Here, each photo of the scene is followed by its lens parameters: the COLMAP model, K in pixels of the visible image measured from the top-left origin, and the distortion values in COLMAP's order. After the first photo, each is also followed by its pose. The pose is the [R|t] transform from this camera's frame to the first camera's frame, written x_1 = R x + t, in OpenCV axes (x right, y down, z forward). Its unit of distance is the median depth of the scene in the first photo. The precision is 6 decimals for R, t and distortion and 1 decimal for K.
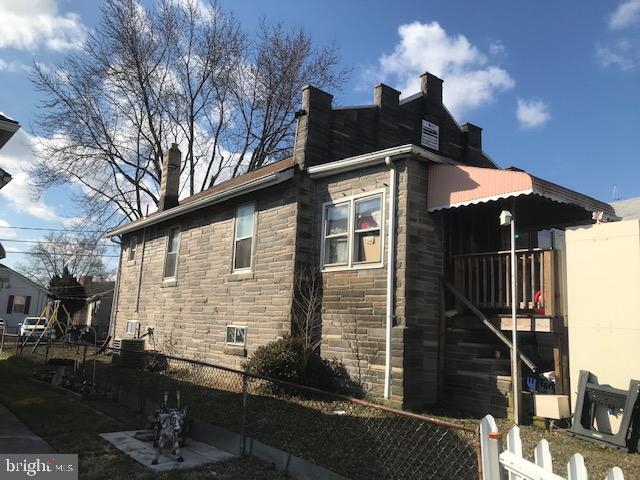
lens RADIAL K [[533.6, 0, 314.3], [0, 533.6, 244.3], [0, 0, 1]] dist [0.018175, -0.015219]
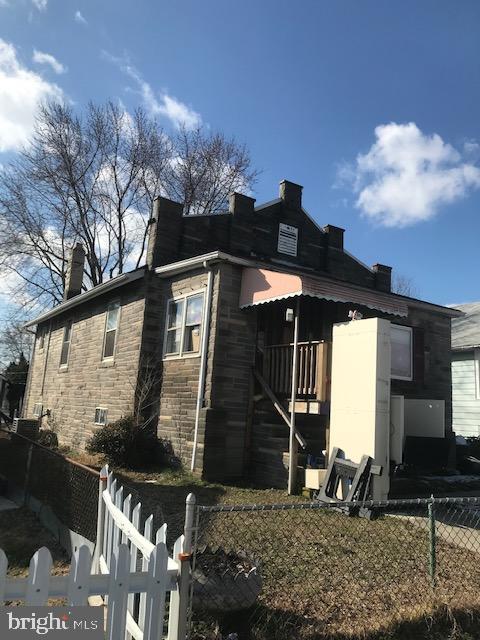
lens RADIAL K [[533.6, 0, 245.7], [0, 533.6, 315.7], [0, 0, 1]] dist [0.018175, -0.015219]
pose [[0.997628, 0.005170, -0.068647, 0.301168], [-0.007491, 0.999407, -0.033602, -0.007182], [0.068433, 0.034036, 0.997075, -0.140701]]
